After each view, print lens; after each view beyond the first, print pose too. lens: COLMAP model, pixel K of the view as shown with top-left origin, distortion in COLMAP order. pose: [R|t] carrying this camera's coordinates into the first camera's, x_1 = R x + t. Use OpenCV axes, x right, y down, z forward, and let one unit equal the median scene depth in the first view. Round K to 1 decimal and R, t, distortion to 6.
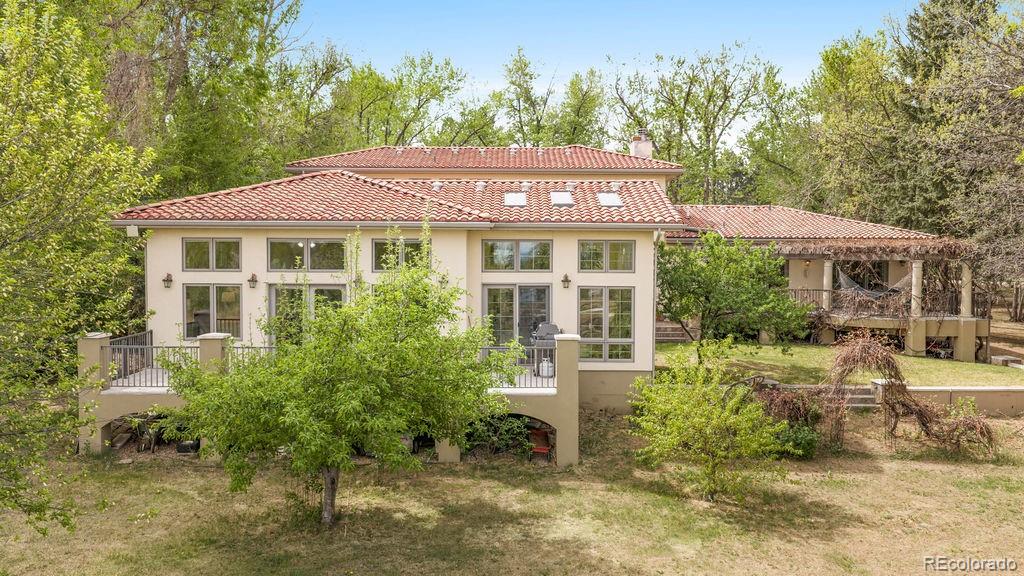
lens RADIAL K [[841.5, 0, 507.7], [0, 841.5, 287.6], [0, 0, 1]] dist [0.006754, -0.000612]
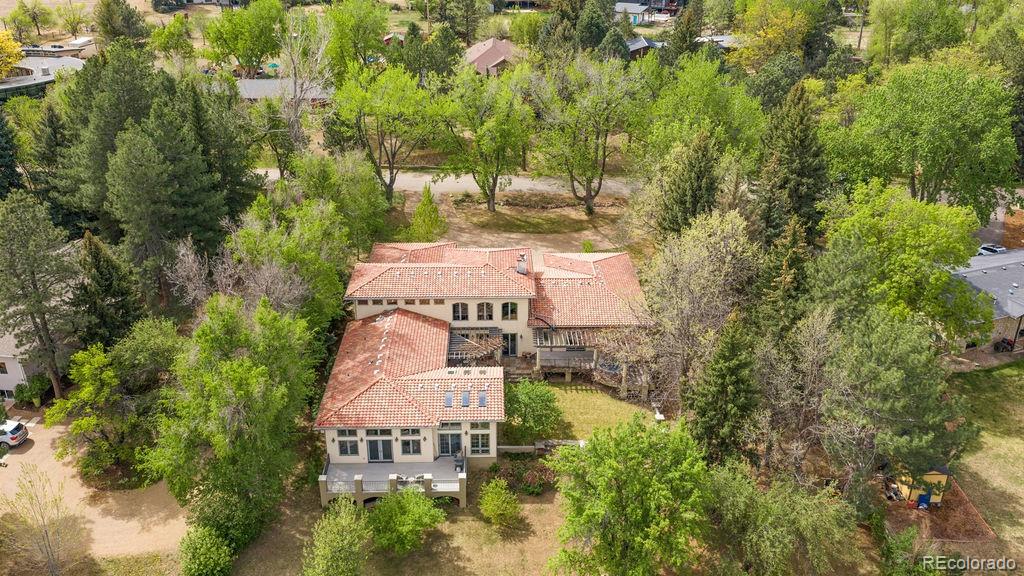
lens RADIAL K [[841.5, 0, 514.4], [0, 841.5, 287.8], [0, 0, 1]] dist [0.006754, -0.000612]
pose [[0.999633, -0.011463, 0.024540, 0.176287], [0.000593, 0.915068, 0.403298, -1.715357], [-0.027078, -0.403136, 0.914740, -1.547185]]
